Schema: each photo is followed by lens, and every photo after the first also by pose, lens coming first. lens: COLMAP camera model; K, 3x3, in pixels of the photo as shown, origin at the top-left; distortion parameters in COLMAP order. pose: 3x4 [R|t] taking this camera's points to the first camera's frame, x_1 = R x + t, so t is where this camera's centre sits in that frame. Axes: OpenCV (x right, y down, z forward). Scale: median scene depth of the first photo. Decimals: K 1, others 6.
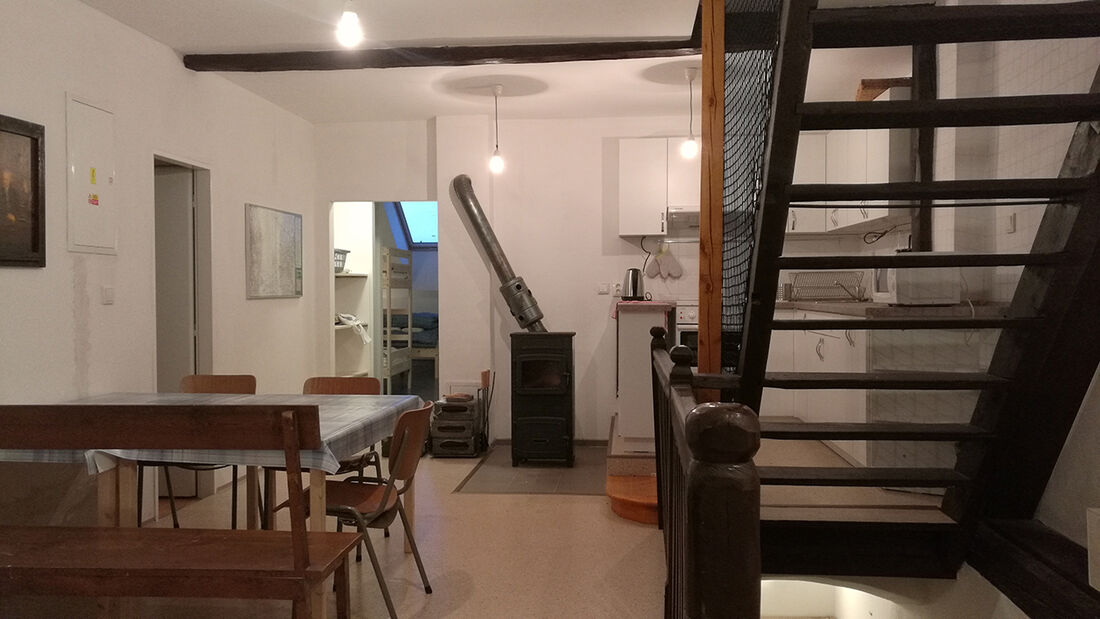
lens RADIAL K [[875.8, 0, 551.2], [0, 875.8, 307.5], [0, 0, 1]] dist [-0.005934, 0.006539]
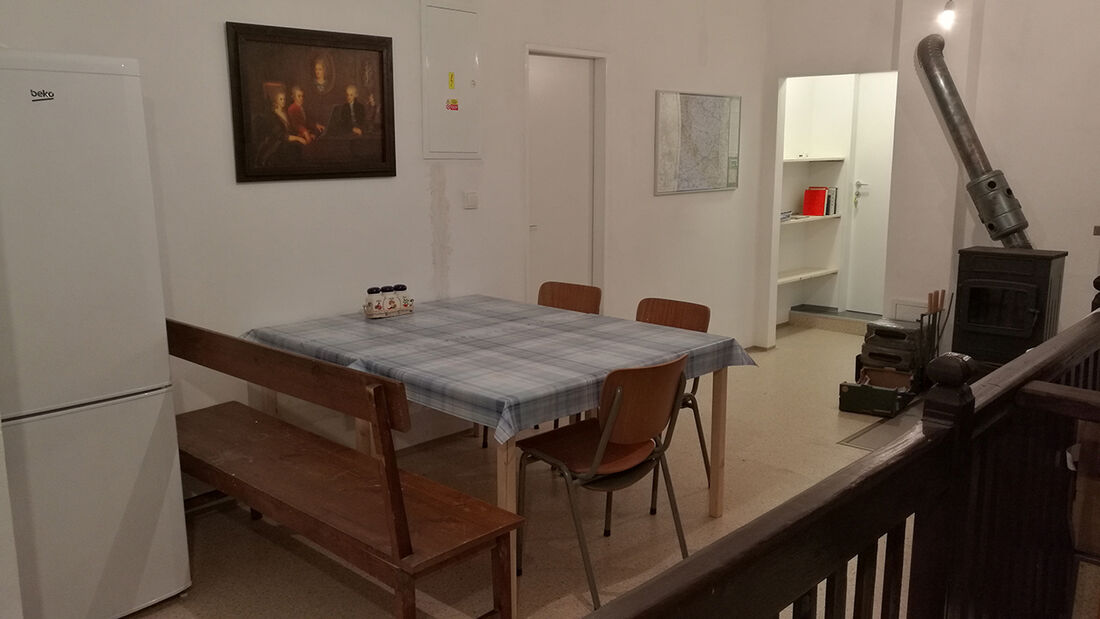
lens RADIAL K [[875.8, 0, 548.6], [0, 875.8, 308.1], [0, 0, 1]] dist [-0.005934, 0.006539]
pose [[0.779378, 0.109352, -0.616937, 0.149915], [-0.008293, 0.986366, 0.164356, -0.041834], [0.626499, -0.122979, 0.769659, 0.185640]]
